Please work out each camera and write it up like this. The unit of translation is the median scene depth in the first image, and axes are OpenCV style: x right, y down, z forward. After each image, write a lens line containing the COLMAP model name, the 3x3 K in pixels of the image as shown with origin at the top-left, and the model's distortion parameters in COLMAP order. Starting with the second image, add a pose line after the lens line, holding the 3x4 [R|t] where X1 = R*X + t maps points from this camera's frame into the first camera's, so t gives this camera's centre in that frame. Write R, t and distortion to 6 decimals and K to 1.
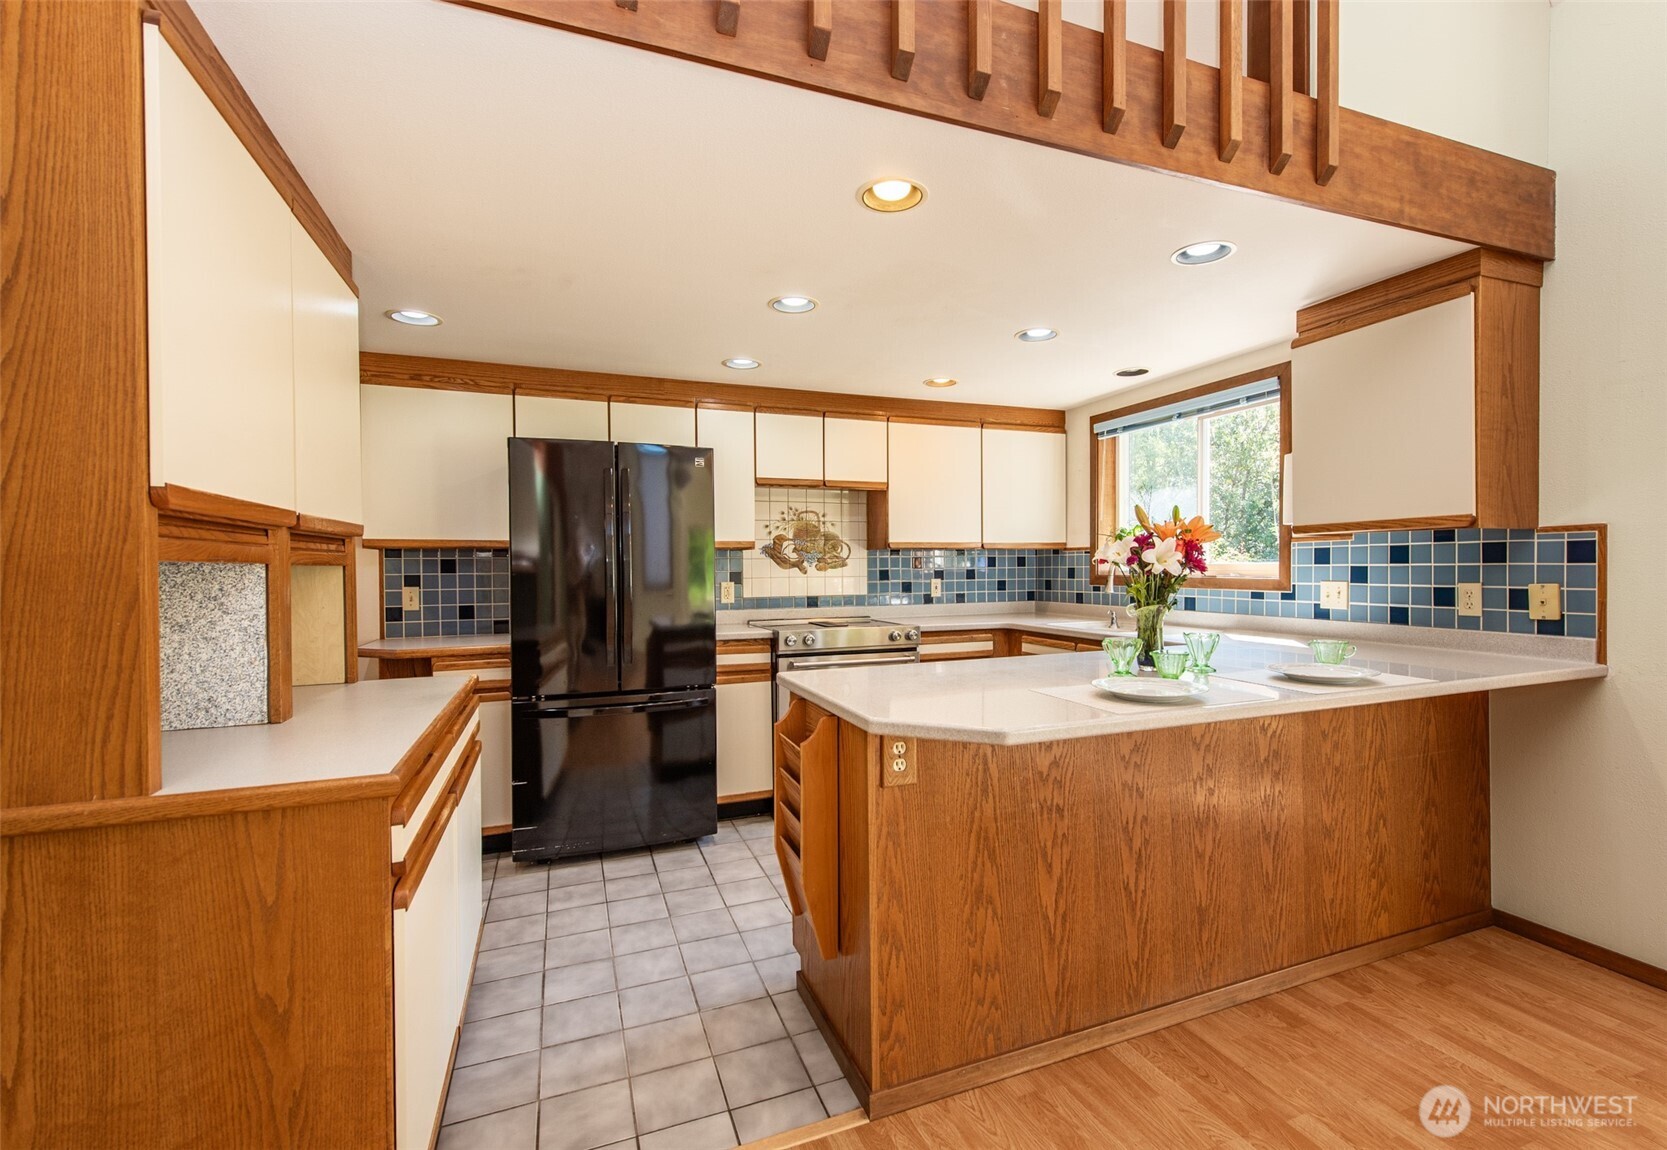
lens RADIAL K [[735.4, 0, 840.2], [0, 735.4, 570.7], [0, 0, 1]] dist [0.000480, 0.000055]
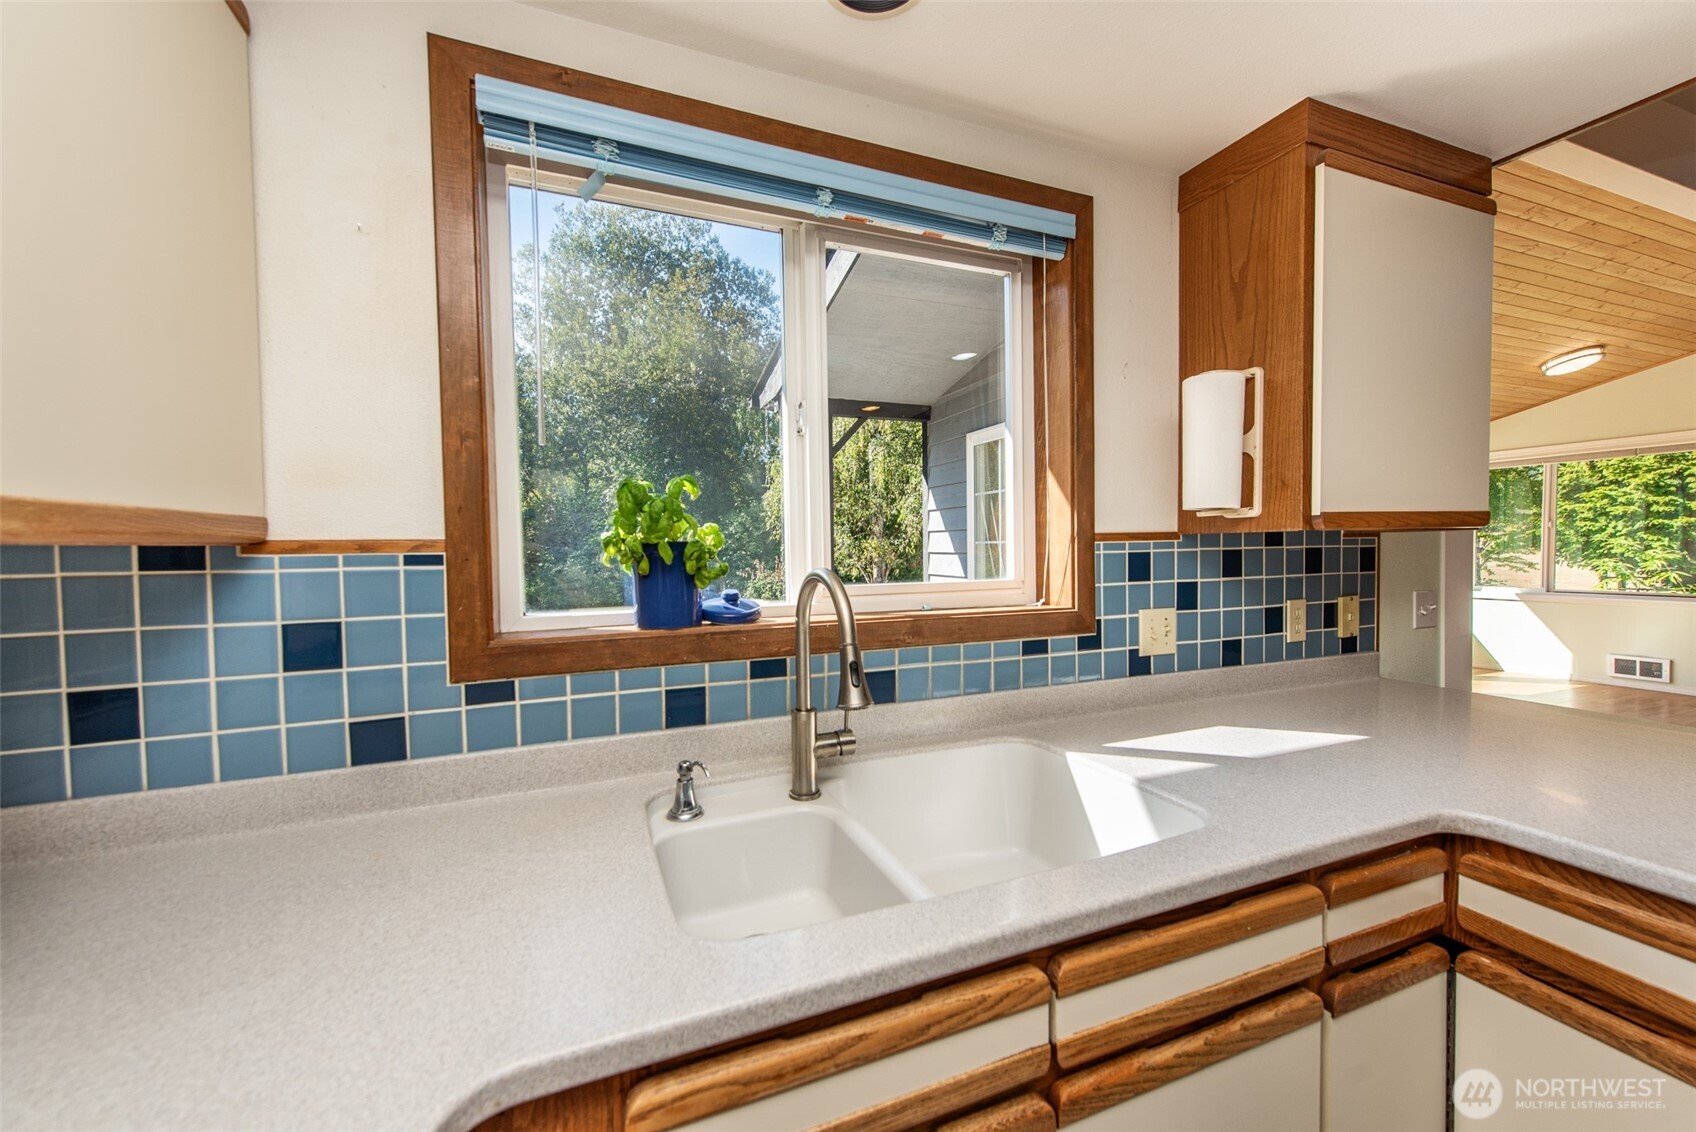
lens RADIAL K [[663.1, 0, 848.8], [0, 663.1, 571.8], [0, 0, 1]] dist [0.001846, 0.000044]
pose [[-0.032597, -0.036933, 0.998786, 0.145192], [0.015967, 0.999170, 0.037468, -0.040254], [-0.999341, 0.017169, -0.031981, 1.282398]]
